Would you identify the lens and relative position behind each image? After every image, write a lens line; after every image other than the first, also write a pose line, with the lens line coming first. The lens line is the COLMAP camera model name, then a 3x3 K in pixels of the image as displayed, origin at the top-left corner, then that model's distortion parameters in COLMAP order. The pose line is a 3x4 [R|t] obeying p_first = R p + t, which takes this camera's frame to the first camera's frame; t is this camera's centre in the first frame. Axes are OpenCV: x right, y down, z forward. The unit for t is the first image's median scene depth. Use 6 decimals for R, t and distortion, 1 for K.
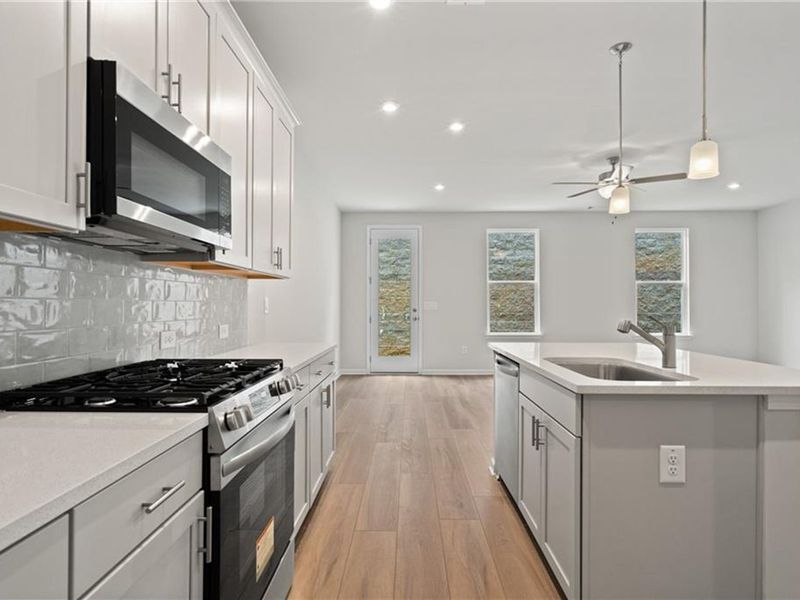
lens RADIAL K [[475.4, 0, 398.2], [0, 475.4, 302.5], [0, 0, 1]] dist [0.001814, 0.000421]
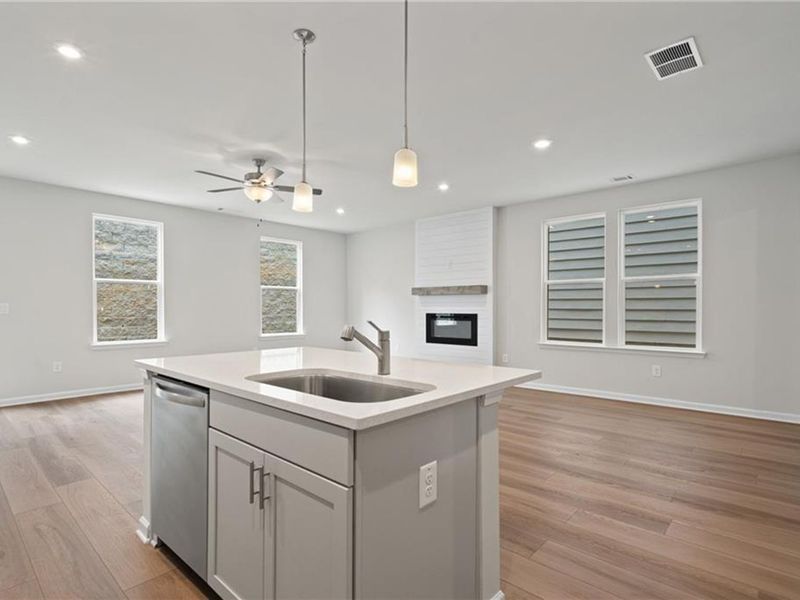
lens RADIAL K [[426.8, 0, 401.2], [0, 426.8, 307.7], [0, 0, 1]] dist [0.000435, 0.002677]
pose [[0.651955, 0.000955, 0.758257, -0.029832], [-0.004920, 0.999983, 0.002971, -0.000179], [-0.758242, -0.005668, 0.651949, 0.193778]]
